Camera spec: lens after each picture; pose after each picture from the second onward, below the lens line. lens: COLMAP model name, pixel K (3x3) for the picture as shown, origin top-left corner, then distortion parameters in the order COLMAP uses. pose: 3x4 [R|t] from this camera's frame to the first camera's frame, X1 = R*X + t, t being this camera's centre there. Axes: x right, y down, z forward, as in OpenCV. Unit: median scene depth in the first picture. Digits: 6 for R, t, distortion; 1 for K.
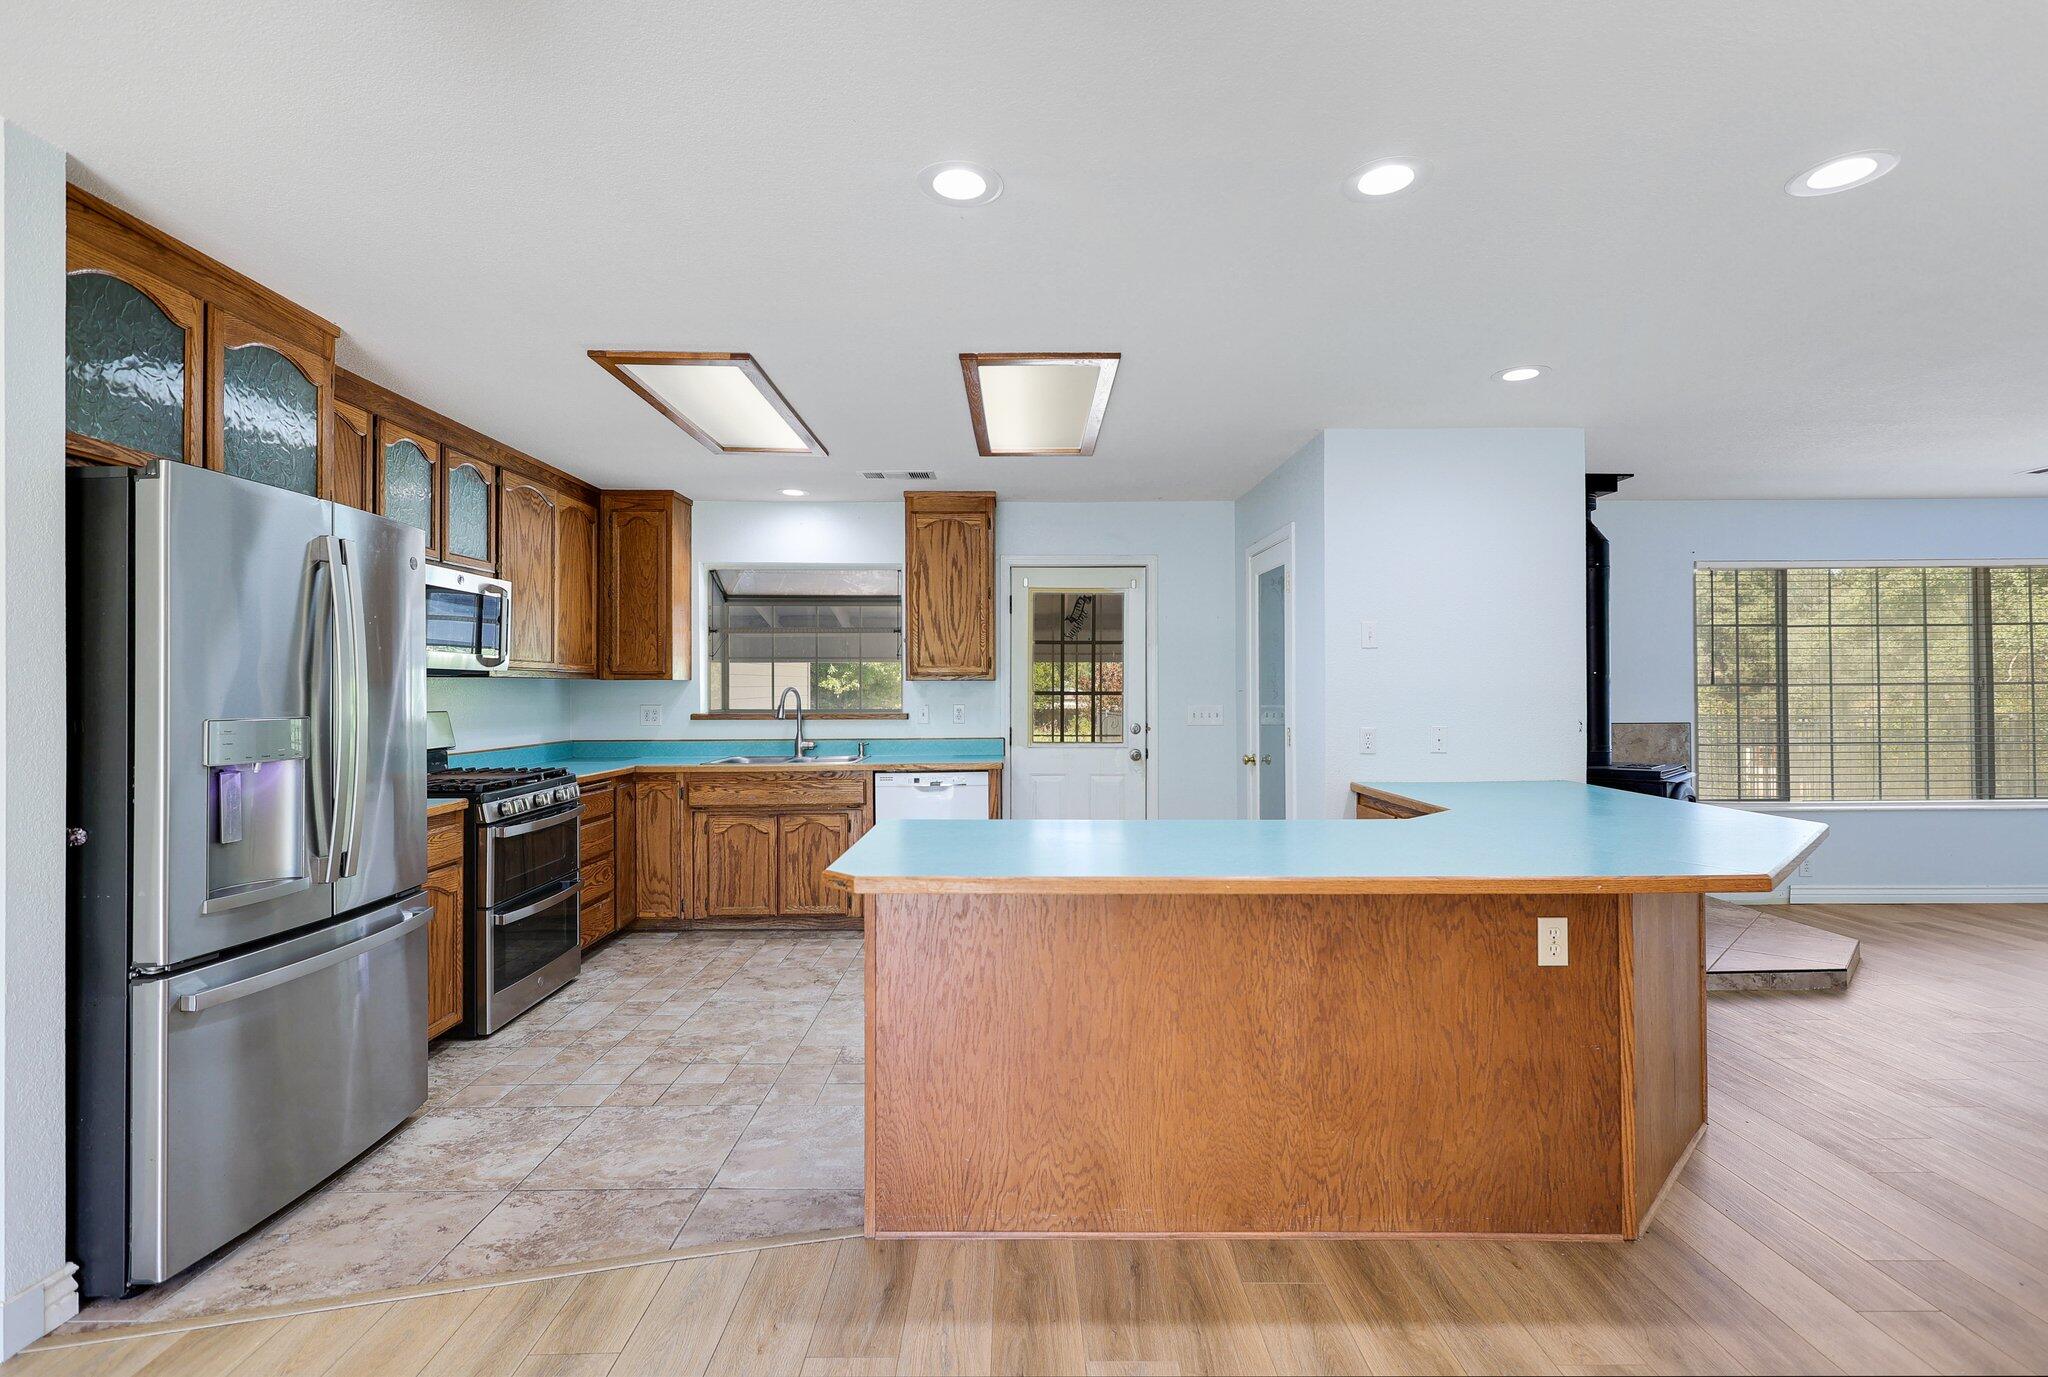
lens RADIAL K [[963.1, 0, 1027.9], [0, 963.1, 682.5], [0, 0, 1]] dist [0.004409, 0.000416]
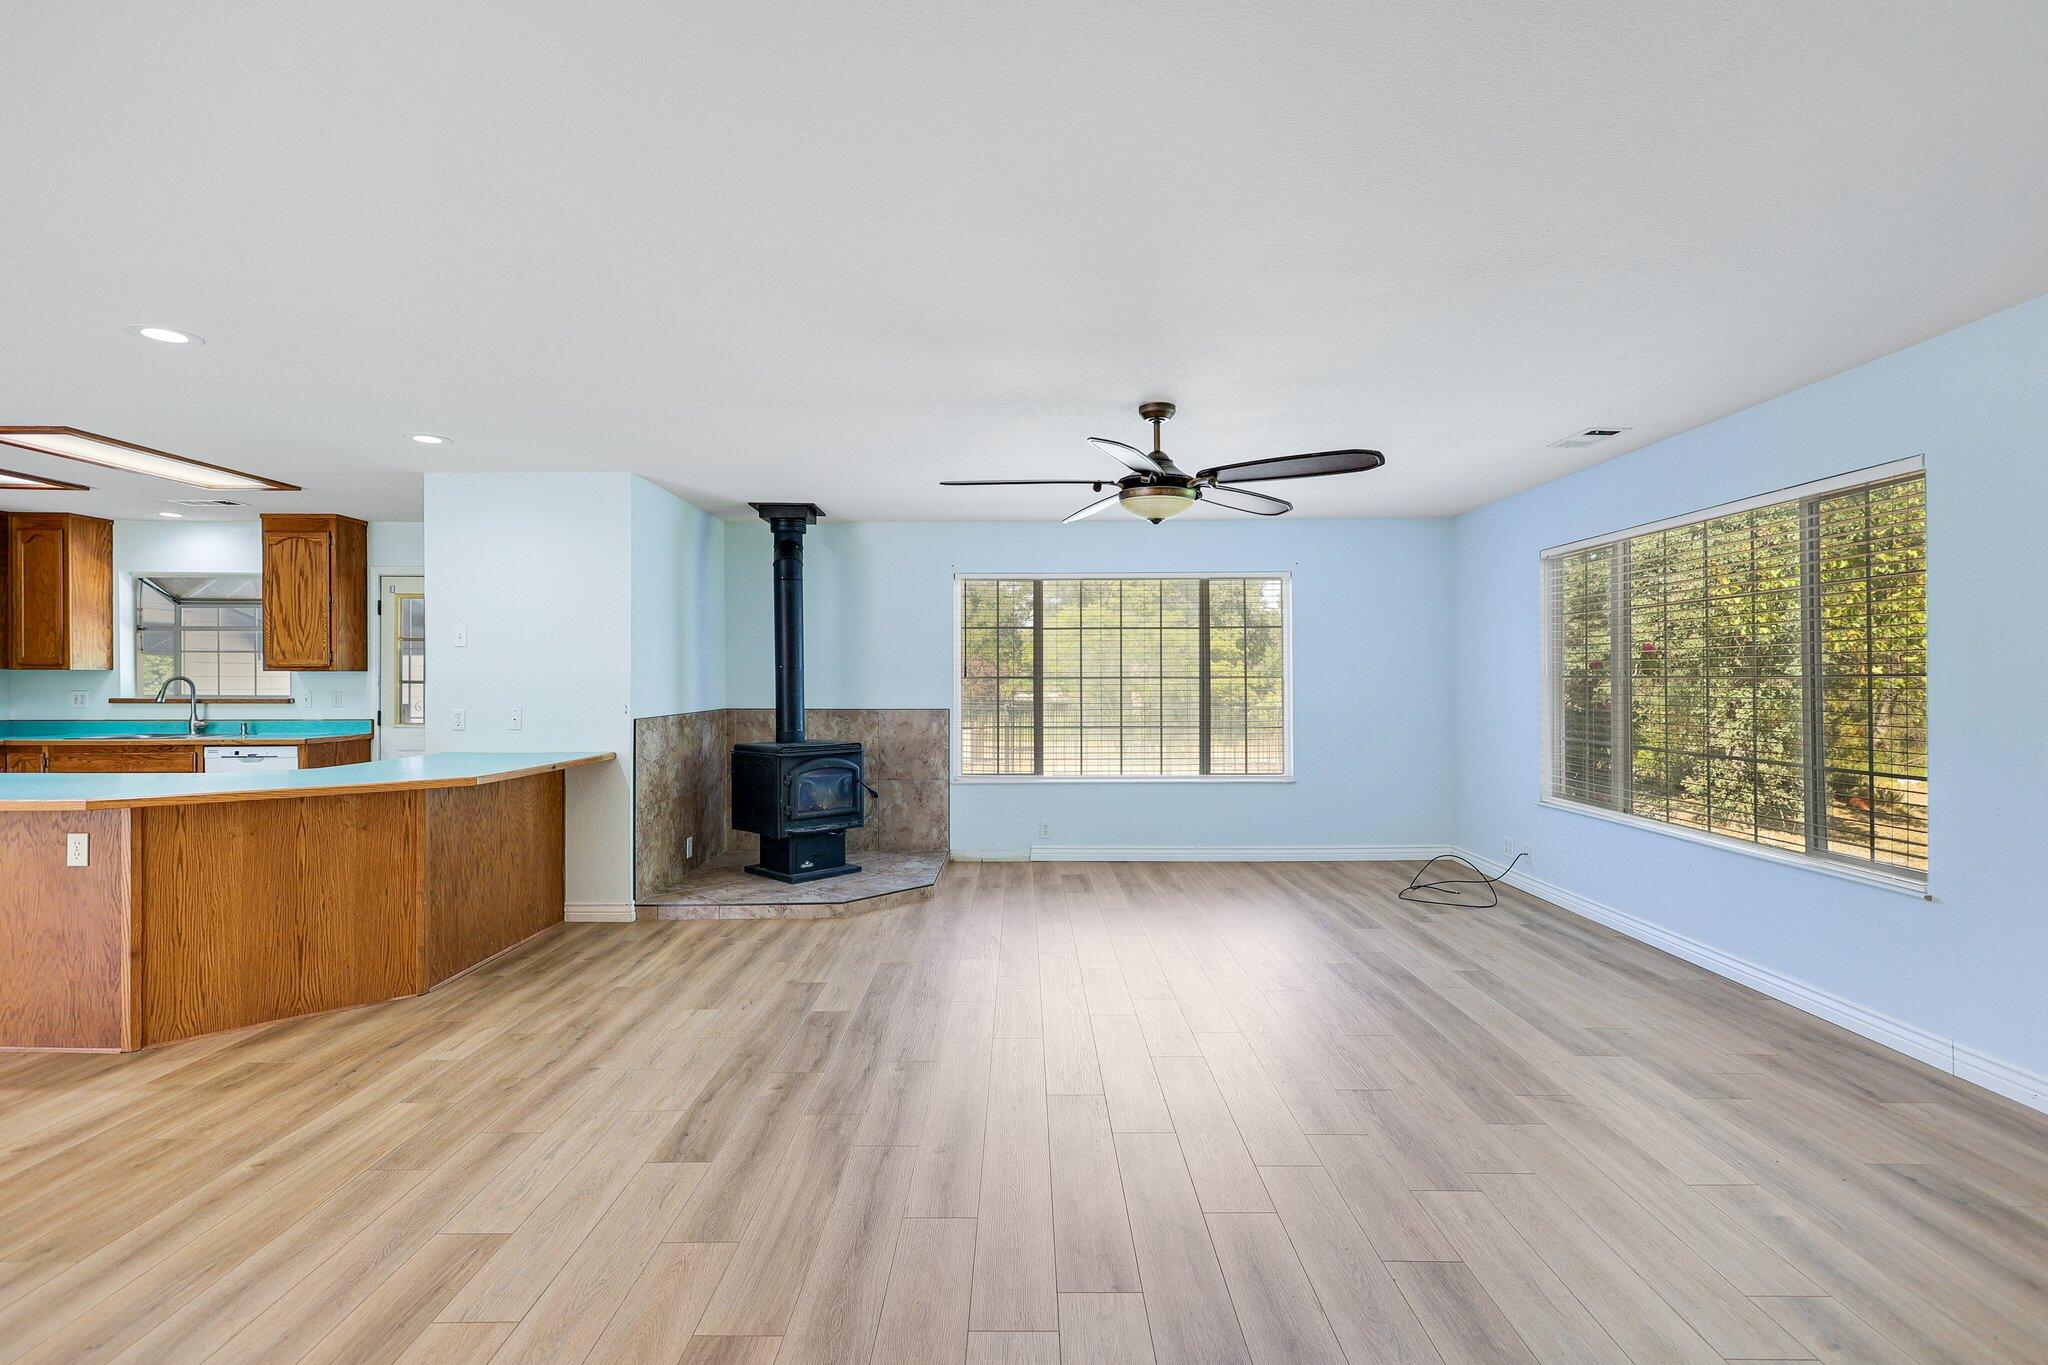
lens RADIAL K [[963.1, 0, 1037.2], [0, 963.1, 675.5], [0, 0, 1]] dist [0.004409, 0.000416]
pose [[0.999787, 0.003932, -0.020268, 0.869295], [-0.003898, 0.999991, 0.001707, -0.002059], [0.020275, -0.001628, 0.999793, -0.189572]]
